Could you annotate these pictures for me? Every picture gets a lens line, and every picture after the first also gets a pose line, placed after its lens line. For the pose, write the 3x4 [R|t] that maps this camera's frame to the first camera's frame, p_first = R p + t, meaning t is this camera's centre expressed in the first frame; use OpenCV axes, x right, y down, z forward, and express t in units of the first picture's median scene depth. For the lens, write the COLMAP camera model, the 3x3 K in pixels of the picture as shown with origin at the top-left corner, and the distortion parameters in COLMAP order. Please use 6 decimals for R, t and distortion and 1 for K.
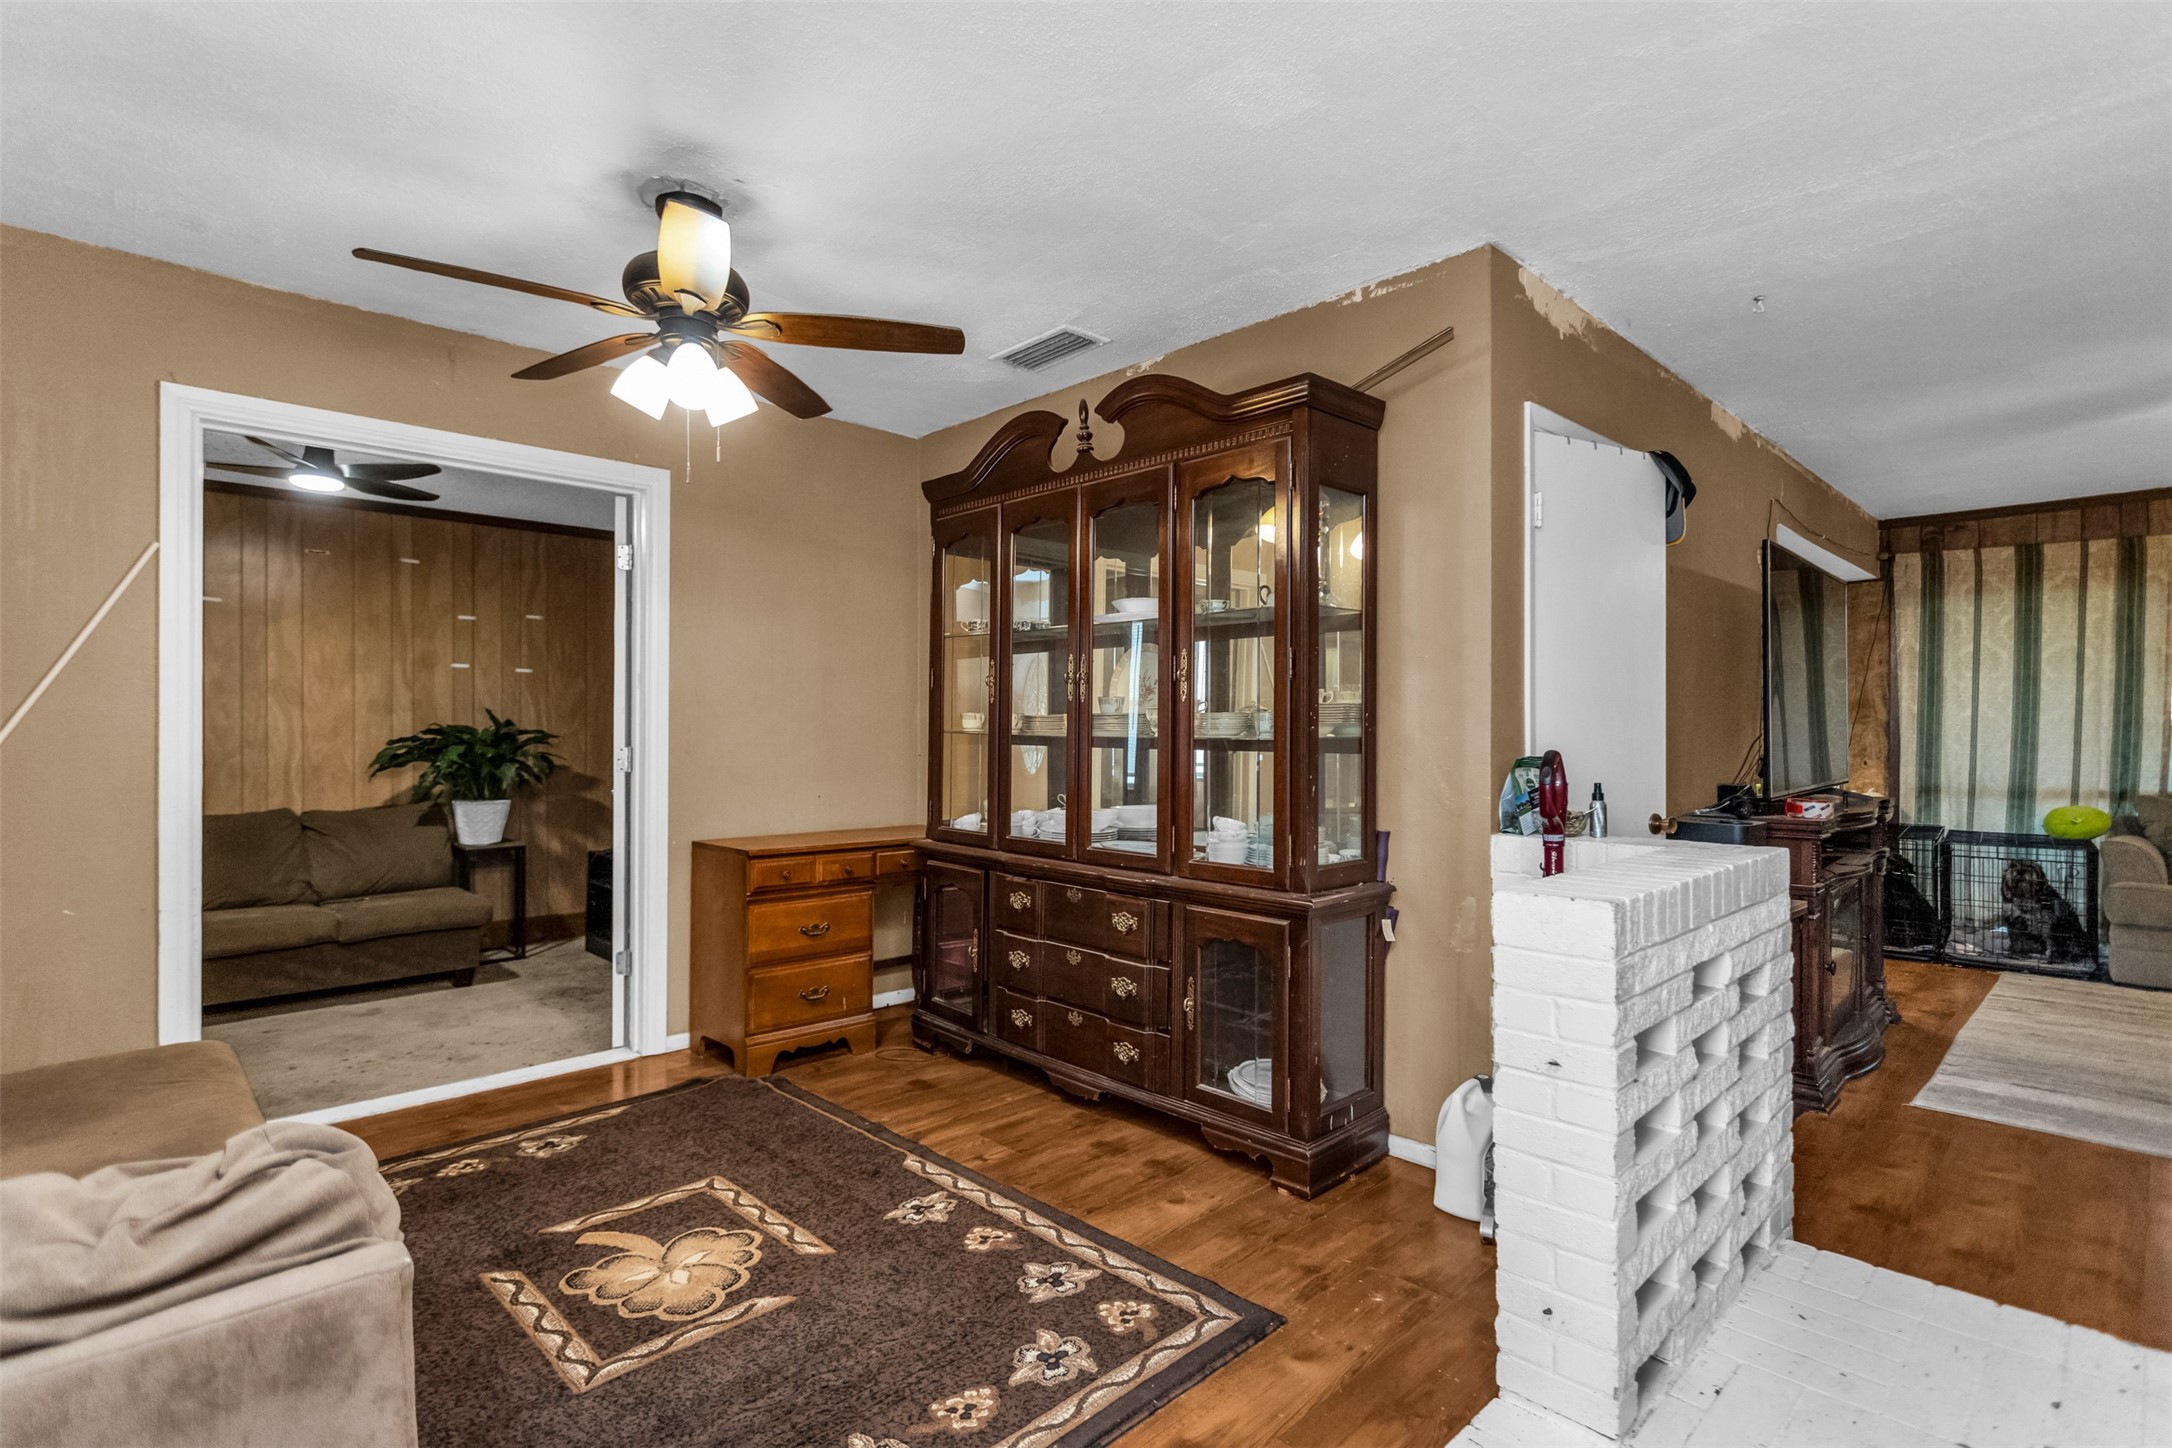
lens RADIAL K [[1051.3, 0, 1081.1], [0, 1051.3, 733.1], [0, 0, 1]] dist [0.001948, 0.001187]
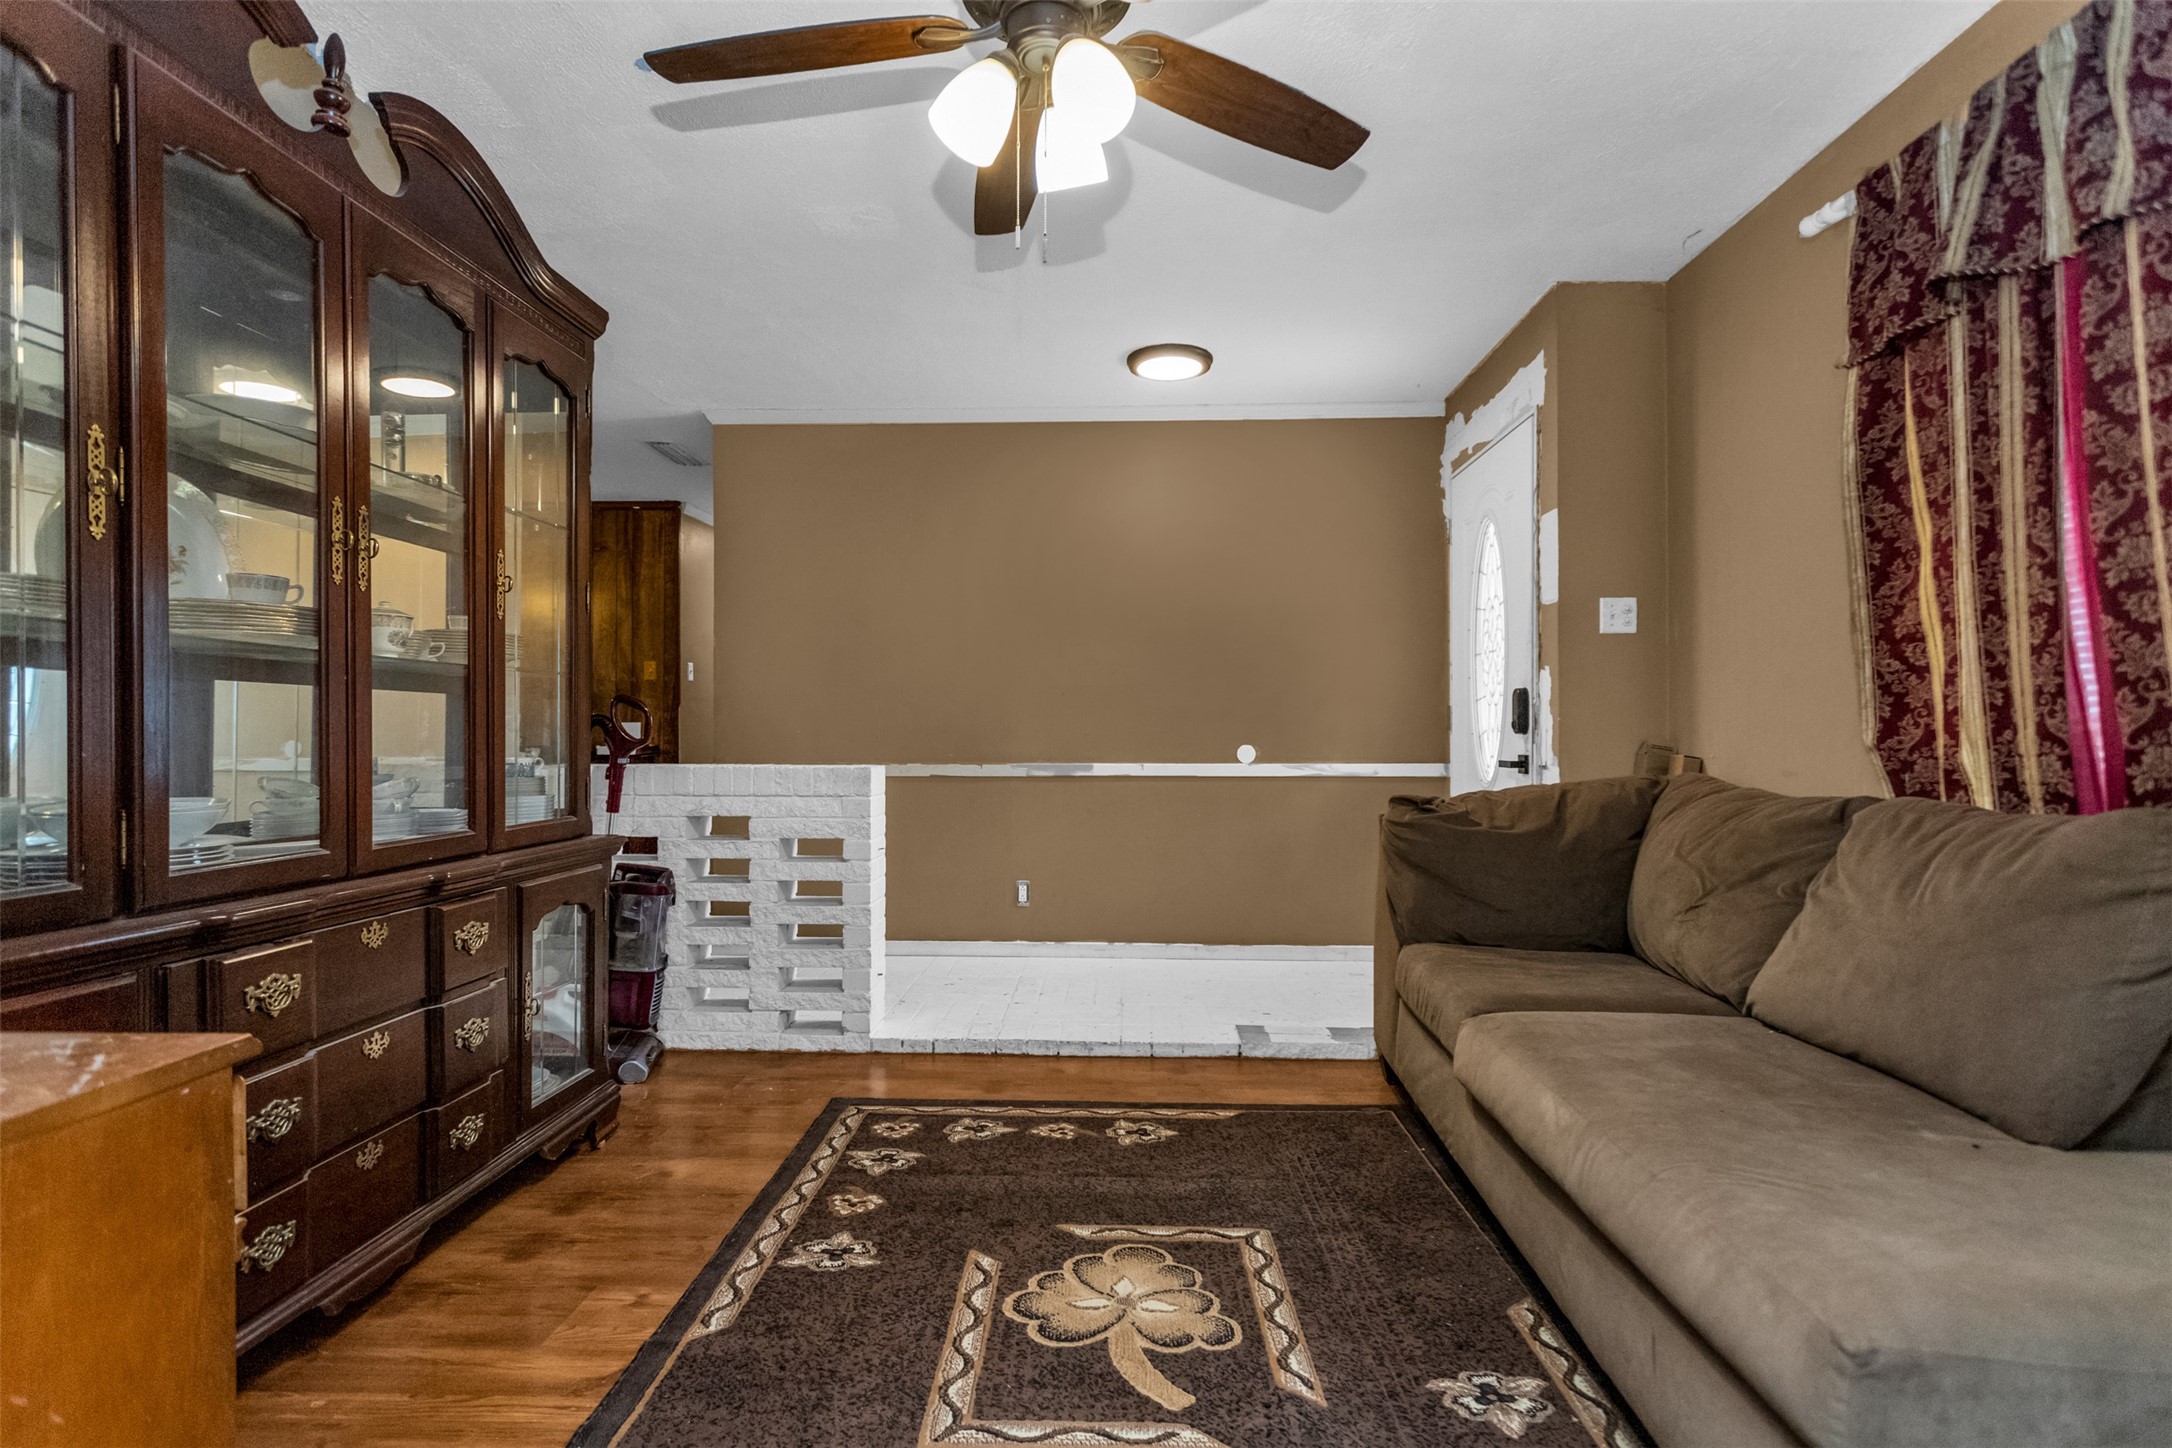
lens RADIAL K [[1048.1, 0, 1083.1], [0, 1048.1, 718.5], [0, 0, 1]] dist [-0.000636, 0.001675]
pose [[-0.687582, 0.008353, 0.726058, -0.732031], [0.000671, 0.999941, -0.010868, 0.049974], [-0.726106, -0.006986, -0.687547, 1.206784]]
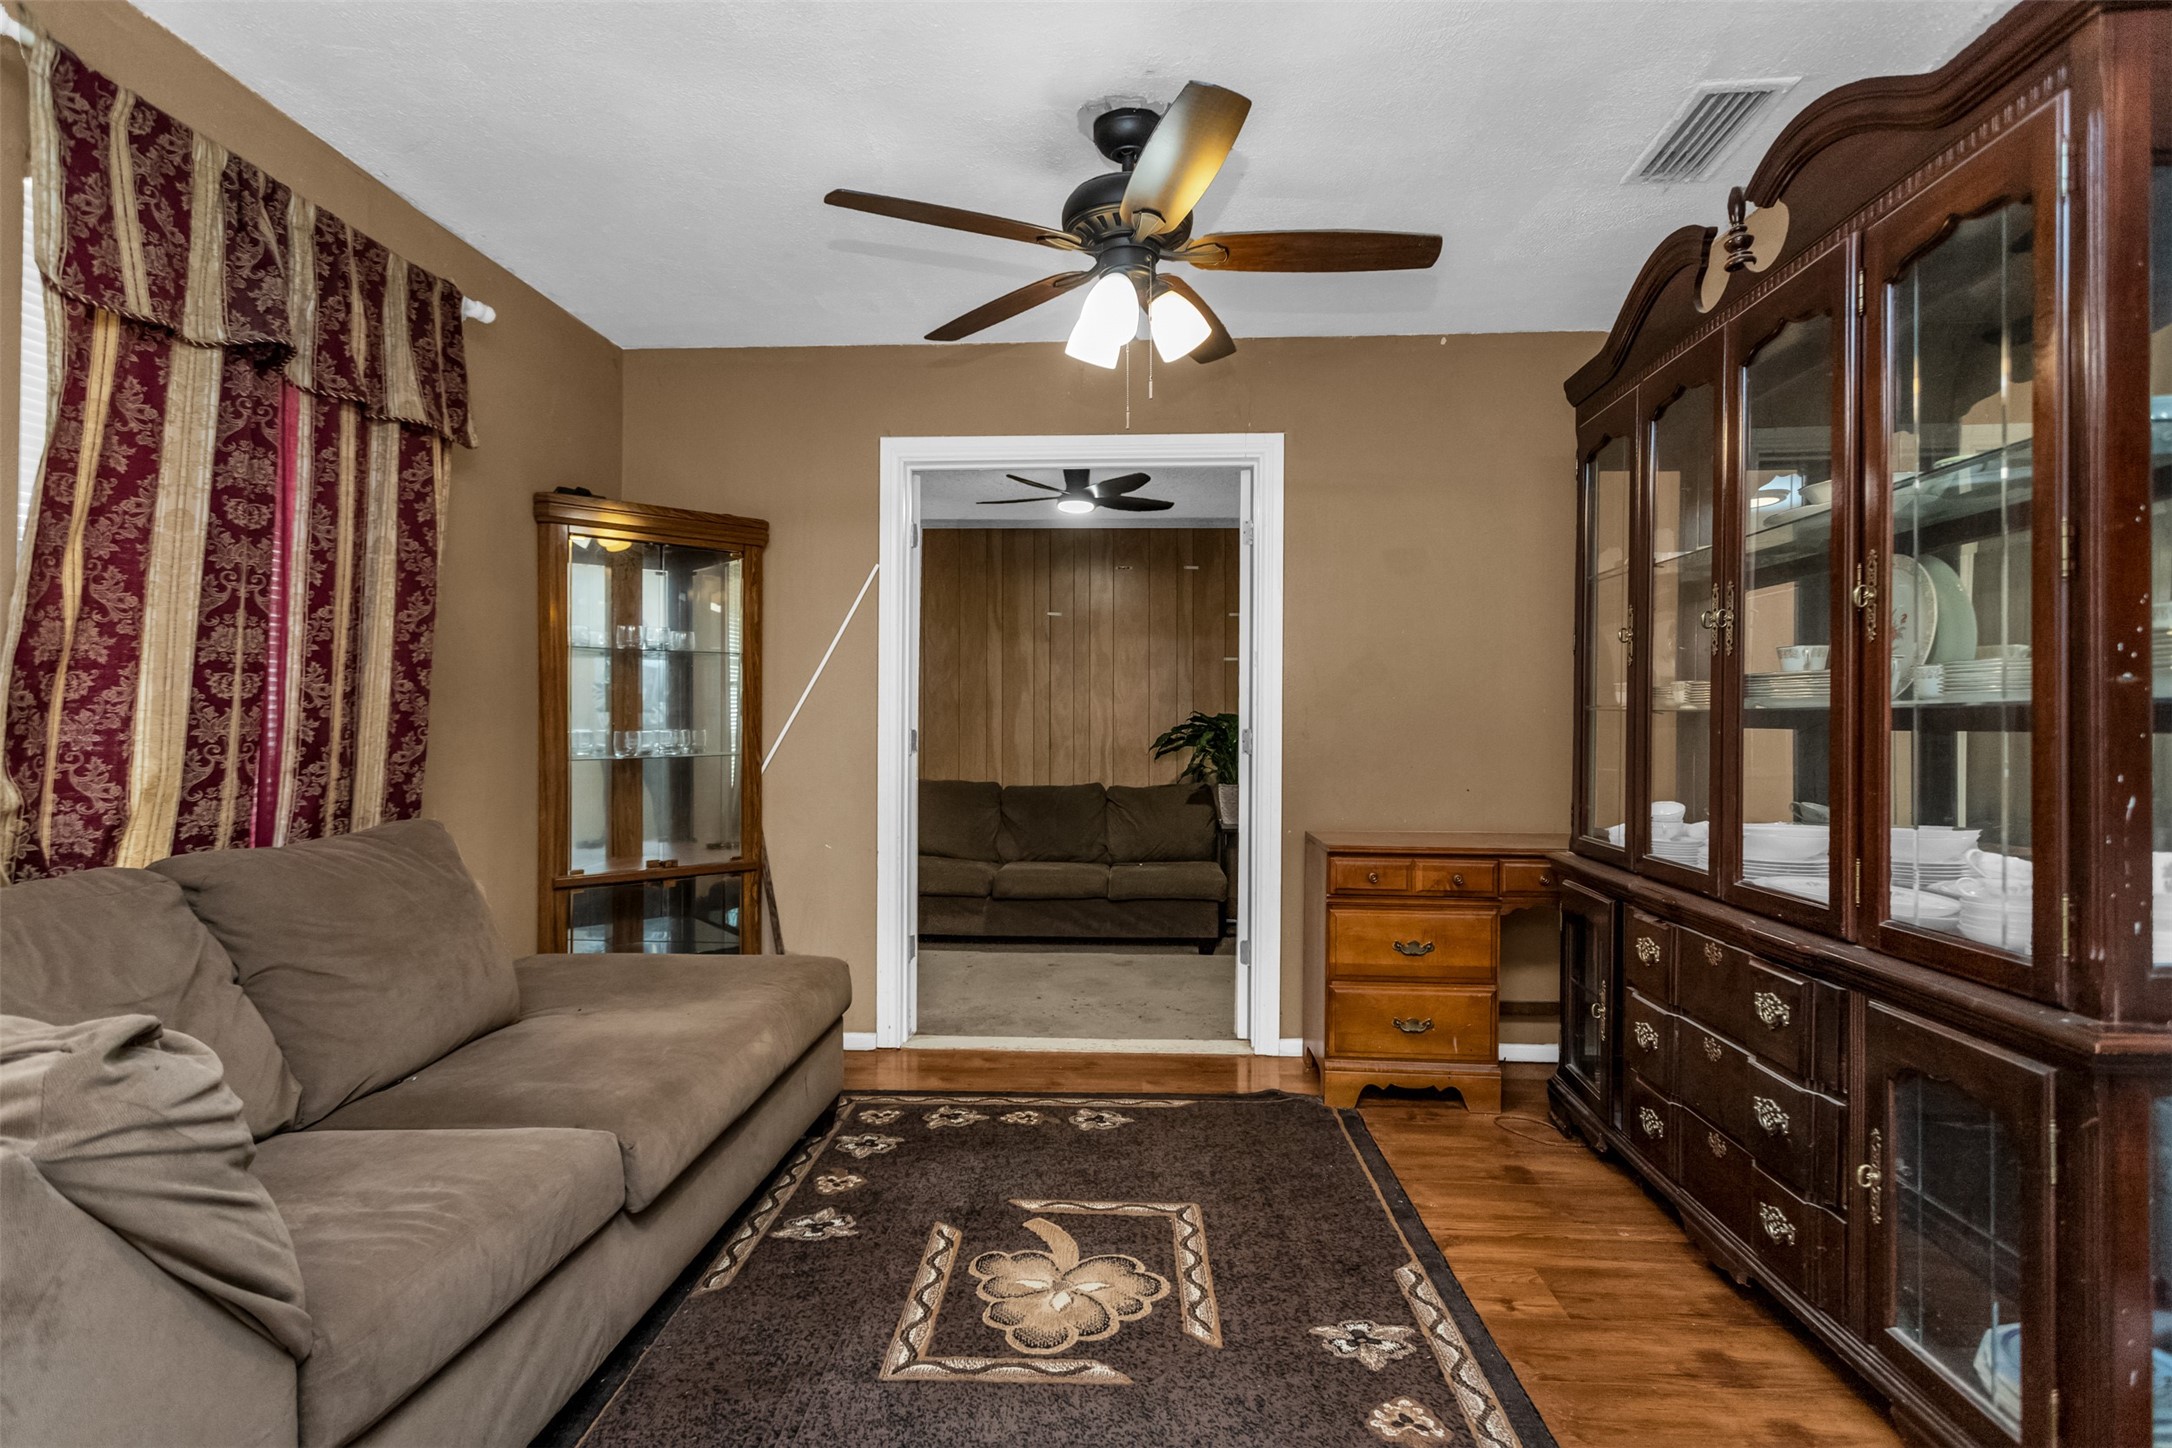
lens RADIAL K [[1062.1, 0, 1080.7], [0, 1062.1, 721.4], [0, 0, 1]] dist [0.000567, 0.001109]
pose [[0.678184, -0.003855, -0.734882, 0.228251], [-0.002897, 0.999964, -0.007920, 0.019113], [0.734886, 0.007500, 0.678149, 0.292073]]
